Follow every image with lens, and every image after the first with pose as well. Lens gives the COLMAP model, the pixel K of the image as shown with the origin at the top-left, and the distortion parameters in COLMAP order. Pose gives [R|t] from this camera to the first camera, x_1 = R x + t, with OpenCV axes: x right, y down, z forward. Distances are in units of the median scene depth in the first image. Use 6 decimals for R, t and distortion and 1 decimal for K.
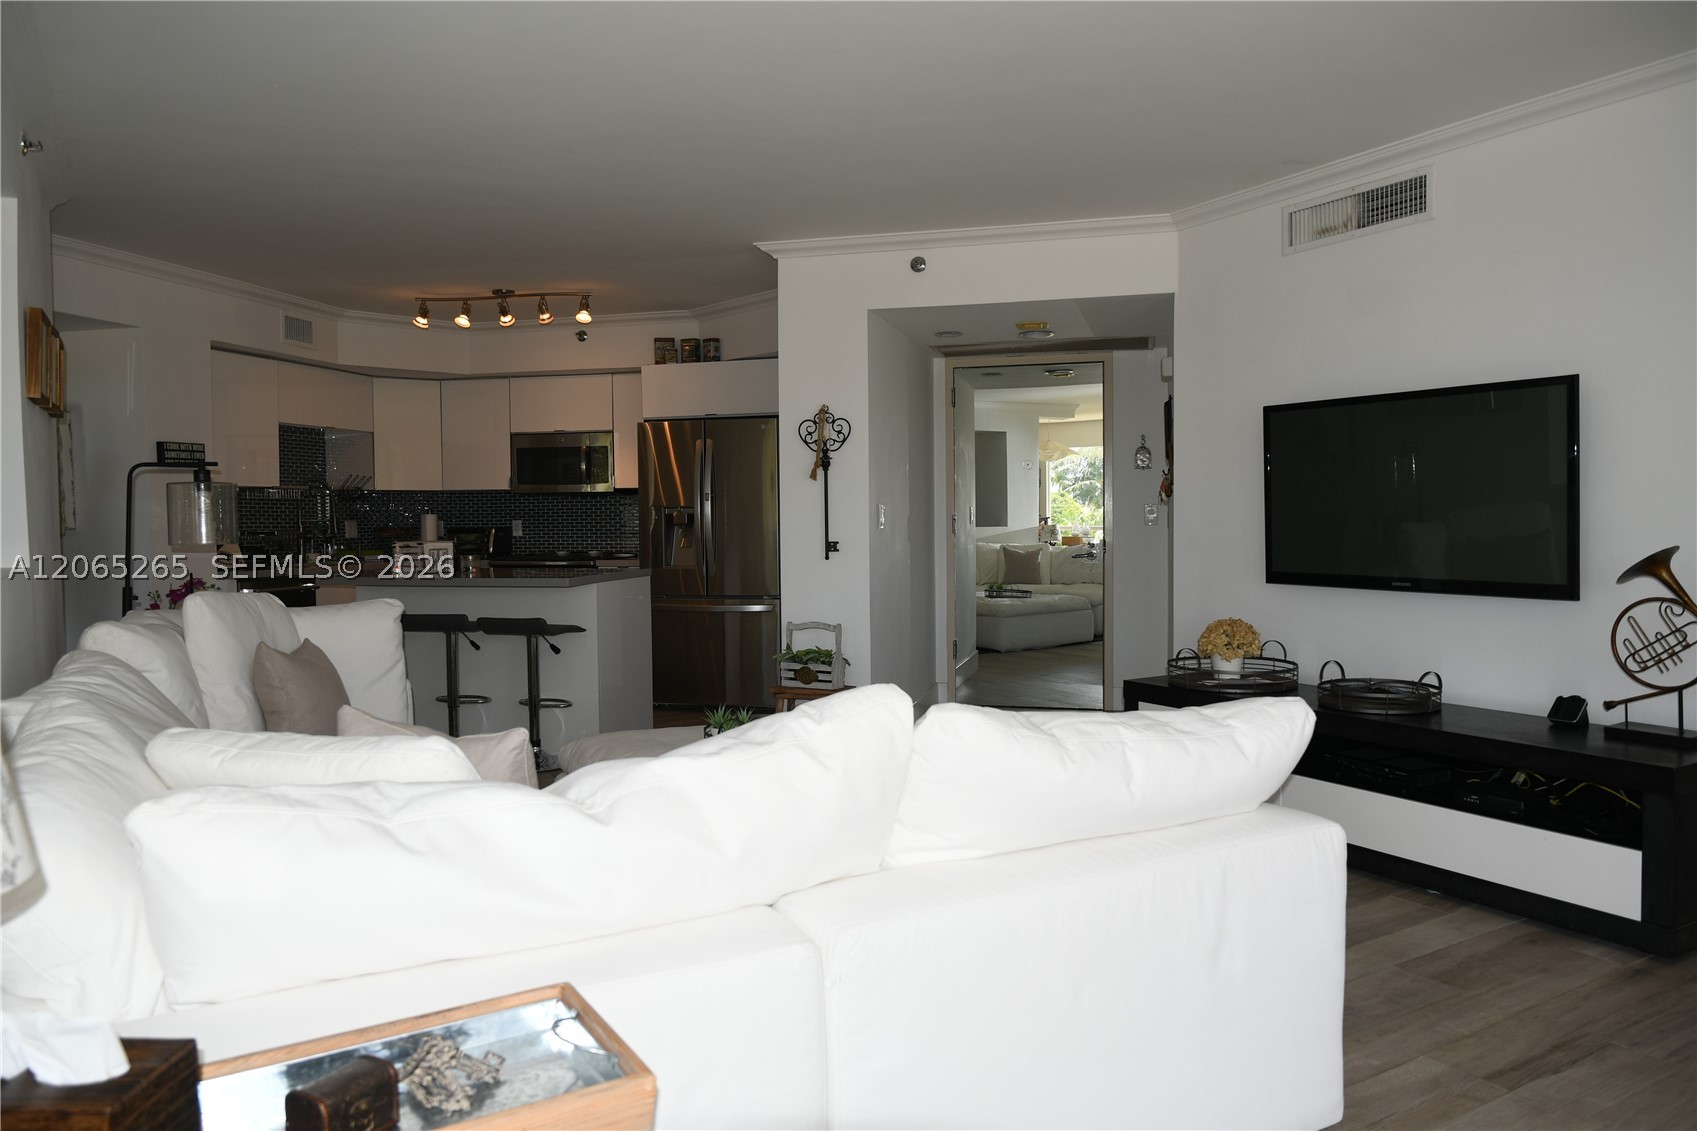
lens RADIAL K [[1133.2, 0, 848.5], [0, 1133.2, 565.5], [0, 0, 1]] dist [-0.008062, -0.005761]
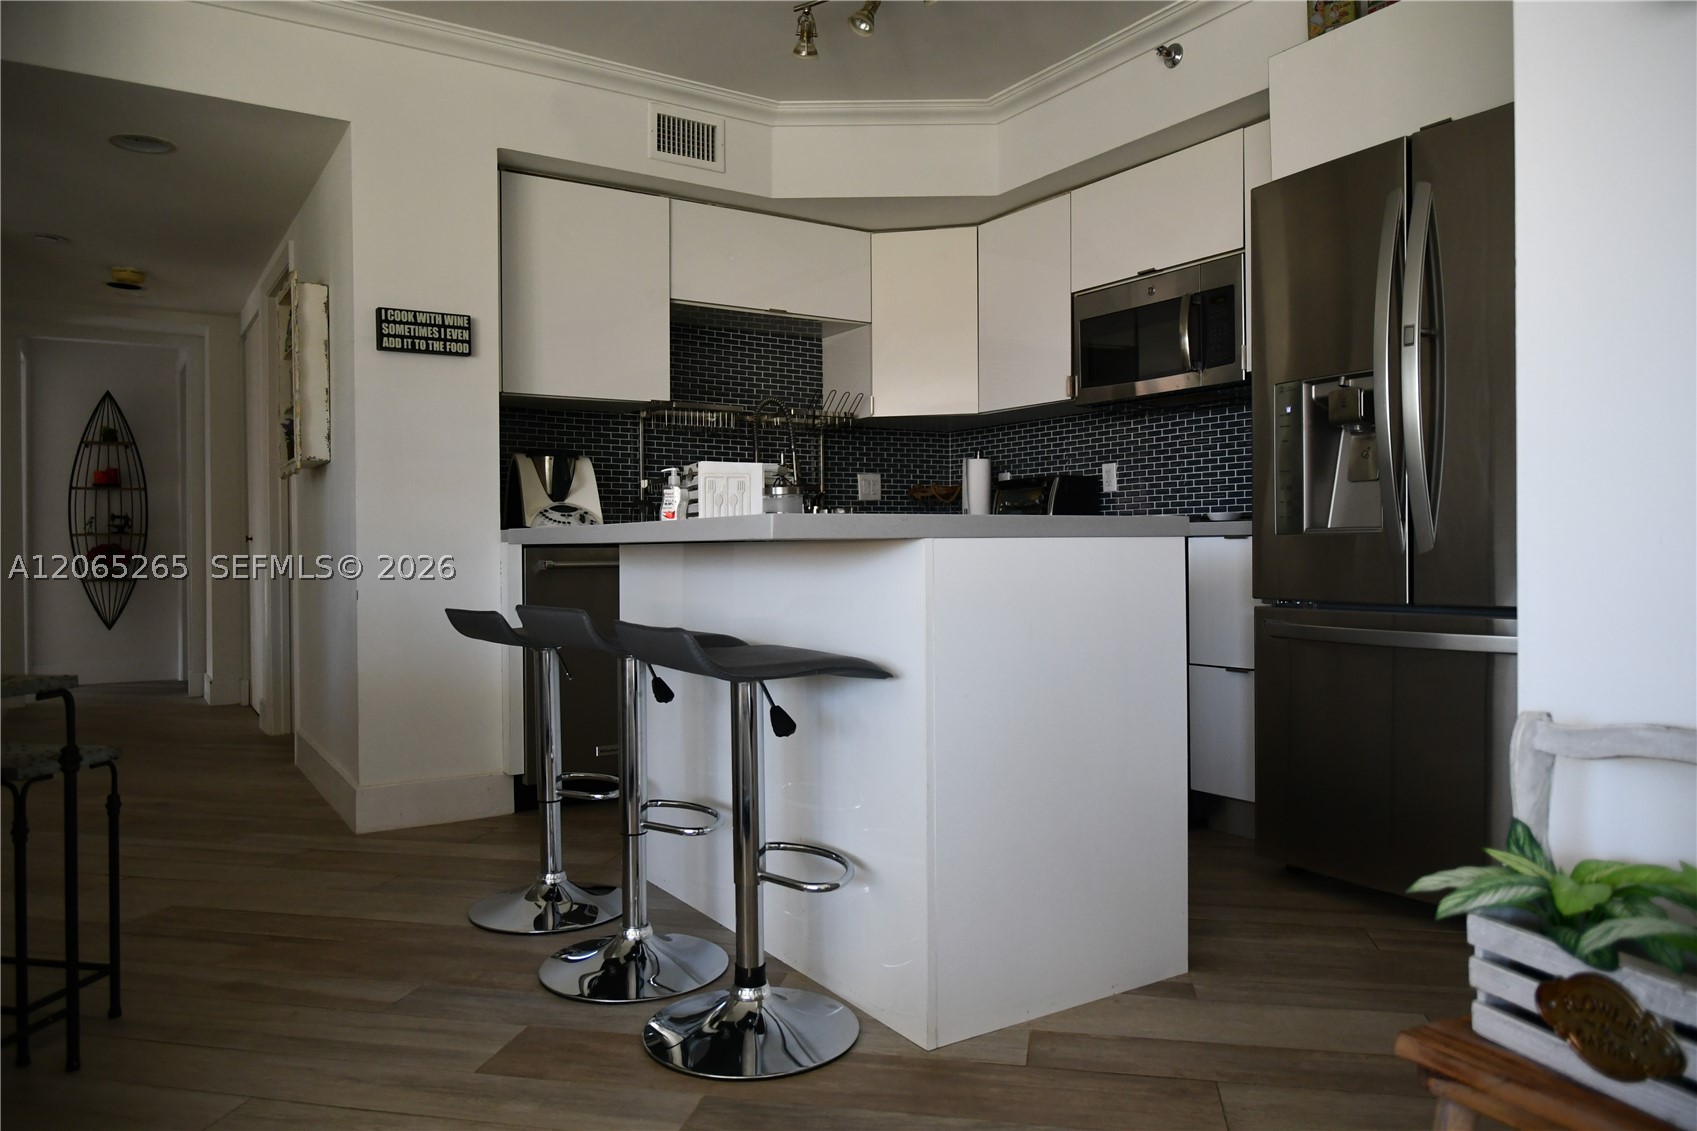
lens RADIAL K [[1157.3, 0, 848.5], [0, 1157.3, 565.5], [0, 0, 1]] dist [-0.000537, 0.001694]
pose [[0.734142, 0.012941, -0.678872, -0.002945], [-0.026595, 0.999599, -0.009705, 0.029390], [0.678475, 0.025179, 0.734192, 0.778496]]
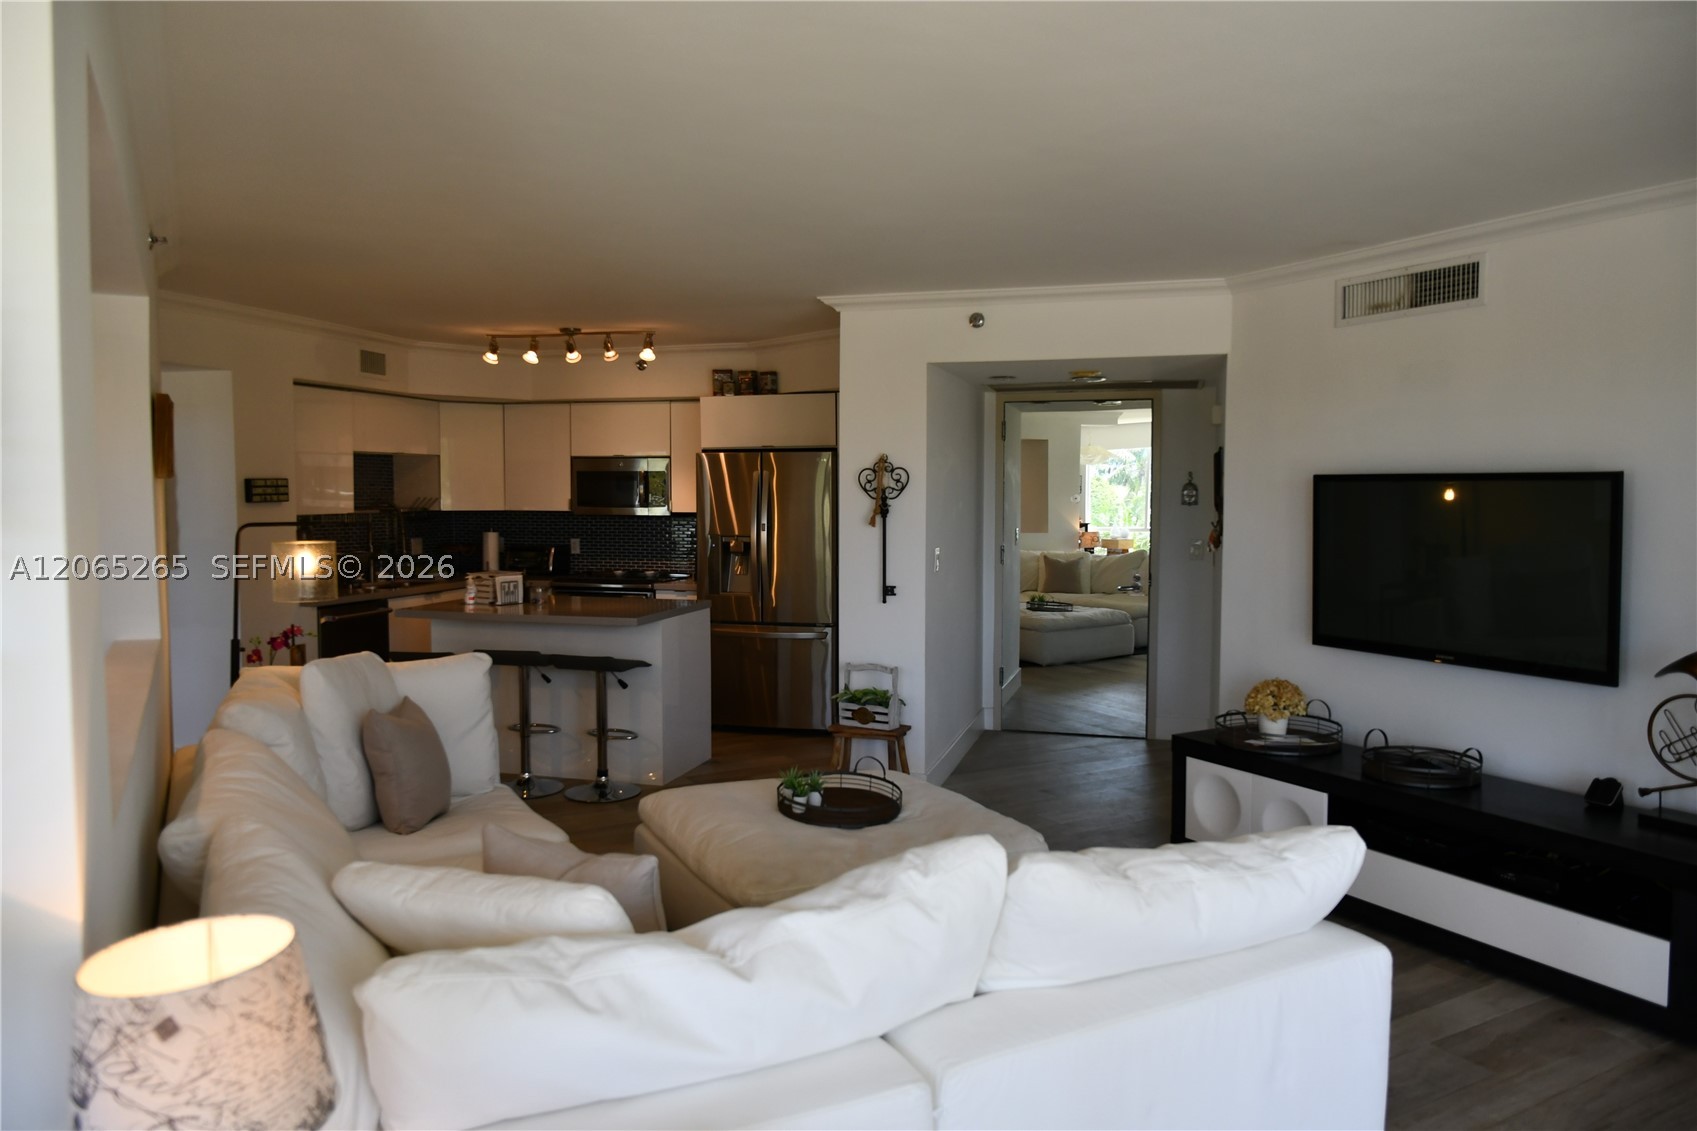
lens RADIAL K [[1136.0, 0, 848.5], [0, 1136.0, 565.5], [0, 0, 1]] dist [-0.004493, -0.006904]
pose [[0.999559, 0.012490, -0.026940, -0.024721], [-0.011910, 0.999696, 0.021589, -0.063312], [0.027201, -0.021259, 0.999404, -0.042239]]
